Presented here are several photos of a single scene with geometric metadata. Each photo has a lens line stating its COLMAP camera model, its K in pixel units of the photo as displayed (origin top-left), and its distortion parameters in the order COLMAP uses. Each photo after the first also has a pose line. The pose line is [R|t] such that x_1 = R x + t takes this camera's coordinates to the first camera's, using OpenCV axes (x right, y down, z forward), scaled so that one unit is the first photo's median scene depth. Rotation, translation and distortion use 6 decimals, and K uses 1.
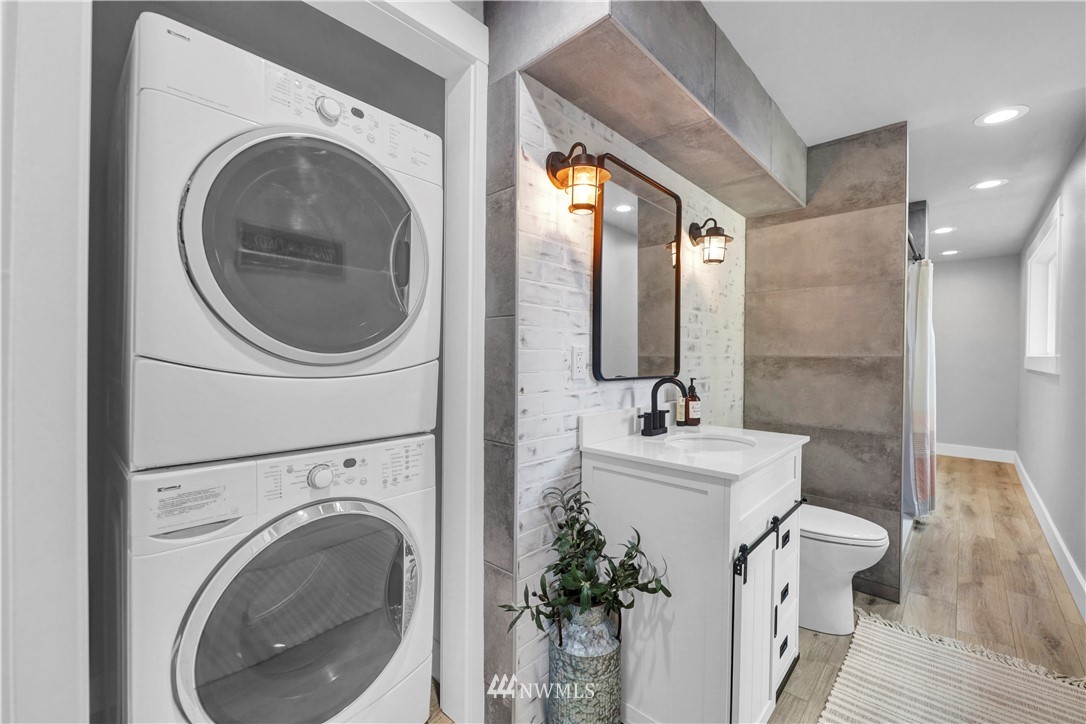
lens RADIAL K [[467.0, 0, 542.2], [0, 467.0, 359.4], [0, 0, 1]] dist [-0.001515, -0.000254]
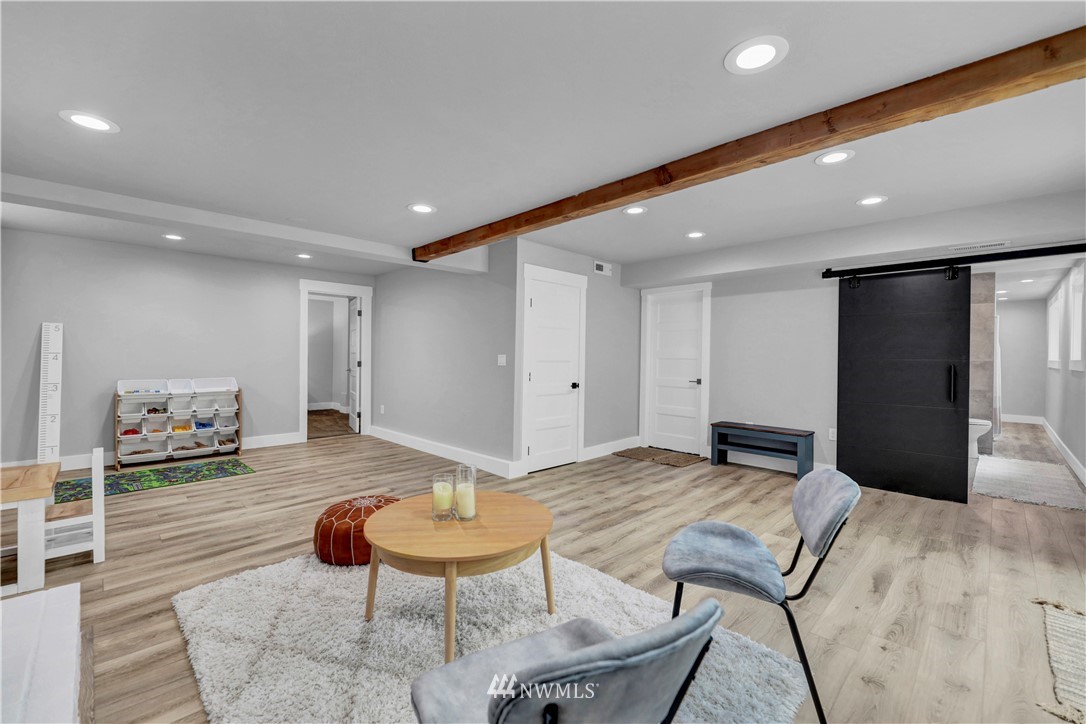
lens RADIAL K [[467.0, 0, 536.8], [0, 467.0, 356.9], [0, 0, 1]] dist [-0.001515, -0.000254]
pose [[0.998963, 0.003952, -0.045352, -1.645013], [-0.004197, 0.999977, -0.005309, -0.003729], [0.045330, 0.005494, 0.998957, -1.706904]]
